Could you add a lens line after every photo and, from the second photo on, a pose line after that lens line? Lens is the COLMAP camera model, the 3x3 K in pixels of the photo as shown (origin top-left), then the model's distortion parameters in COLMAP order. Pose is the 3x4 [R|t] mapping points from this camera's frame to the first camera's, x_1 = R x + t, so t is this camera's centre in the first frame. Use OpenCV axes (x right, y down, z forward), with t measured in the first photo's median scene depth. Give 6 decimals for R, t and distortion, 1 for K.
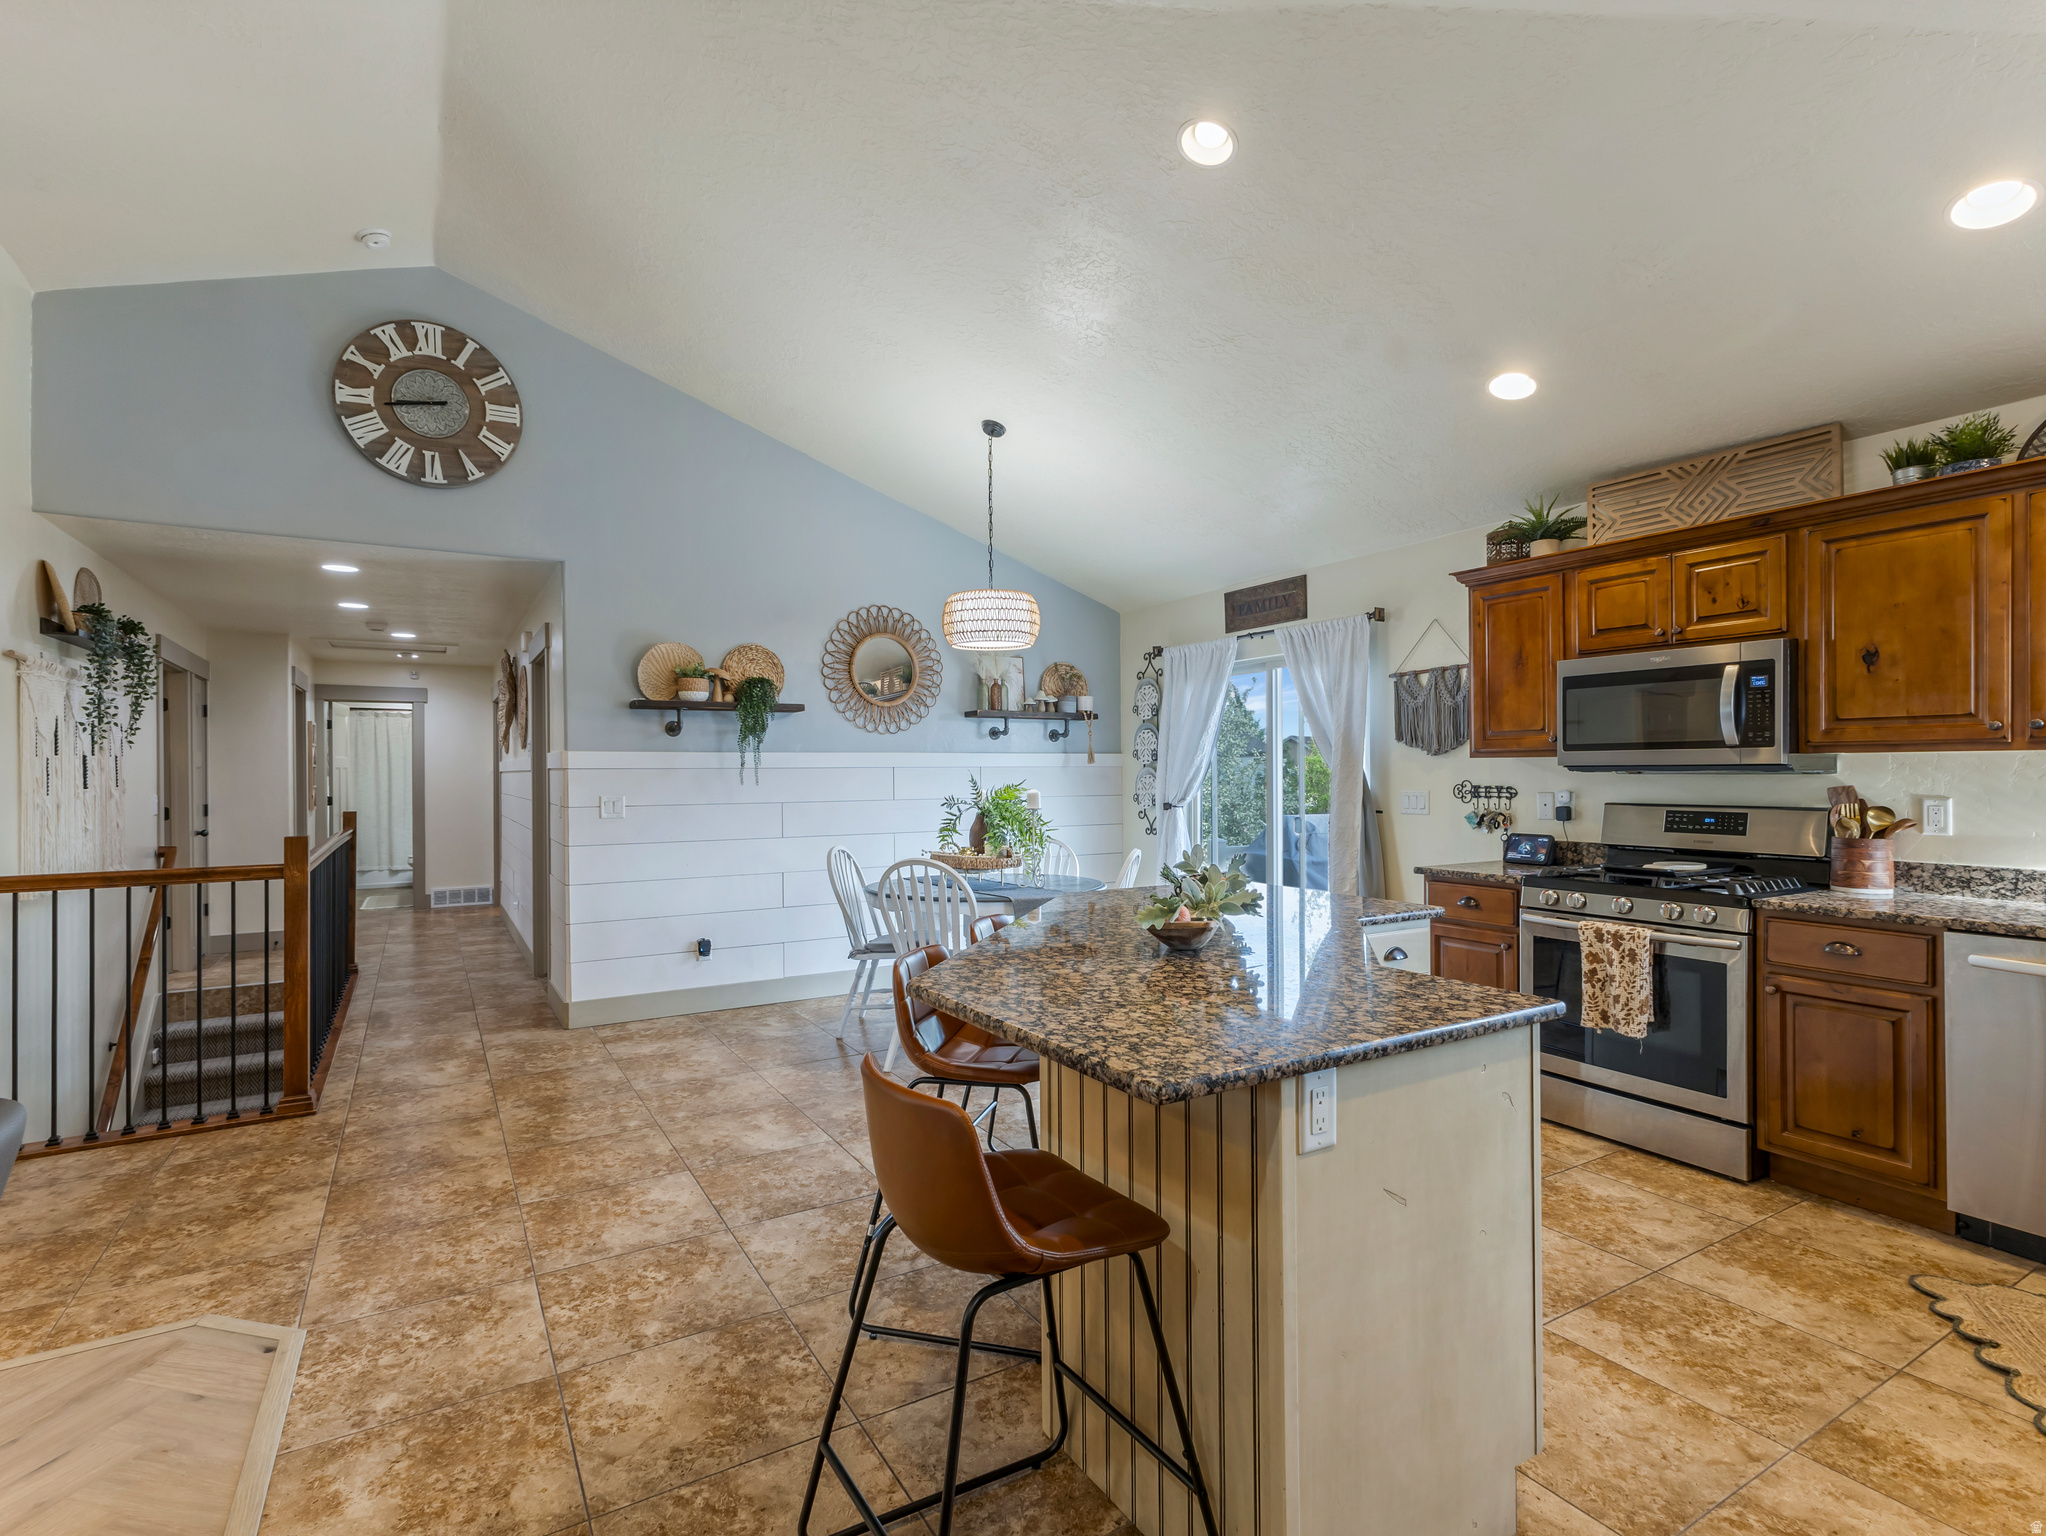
lens RADIAL K [[1011.5, 0, 1010.0], [0, 1011.5, 771.8], [0, 0, 1]] dist [0.002303, 0.000804]
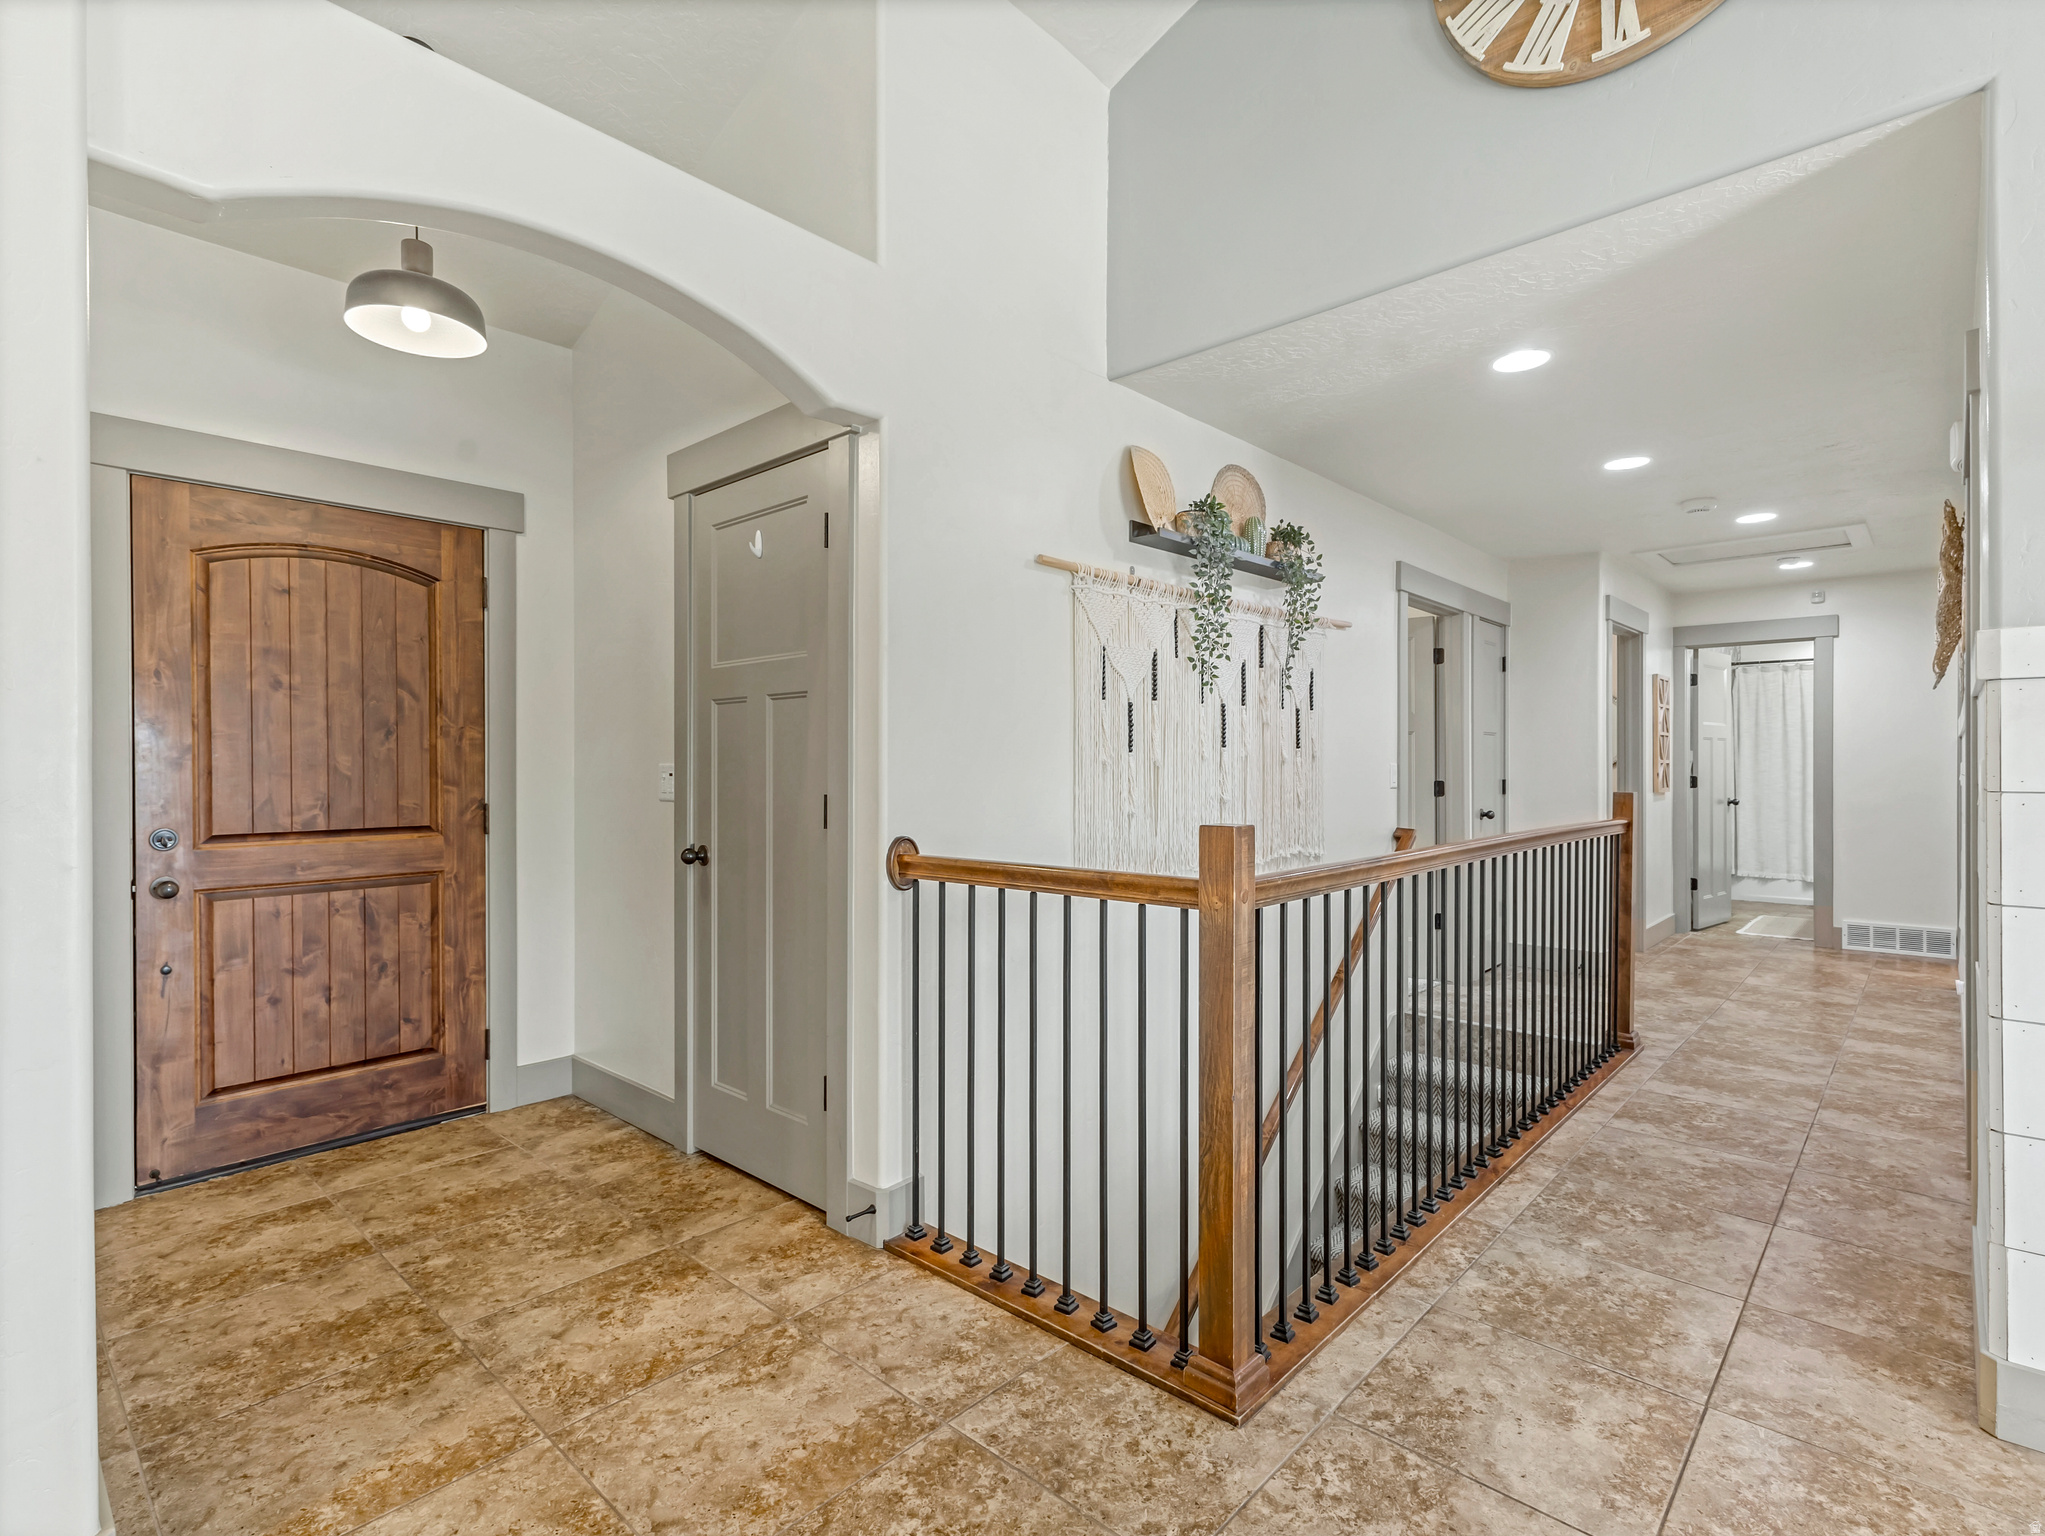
lens RADIAL K [[1011.0, 0, 1018.6], [0, 1011.0, 769.7], [0, 0, 1]] dist [0.002303, 0.000804]
pose [[0.299137, 0.006619, -0.954187, -0.167779], [0.000999, 0.999973, 0.007250, 0.020938], [0.954210, -0.003122, 0.299122, 0.466283]]
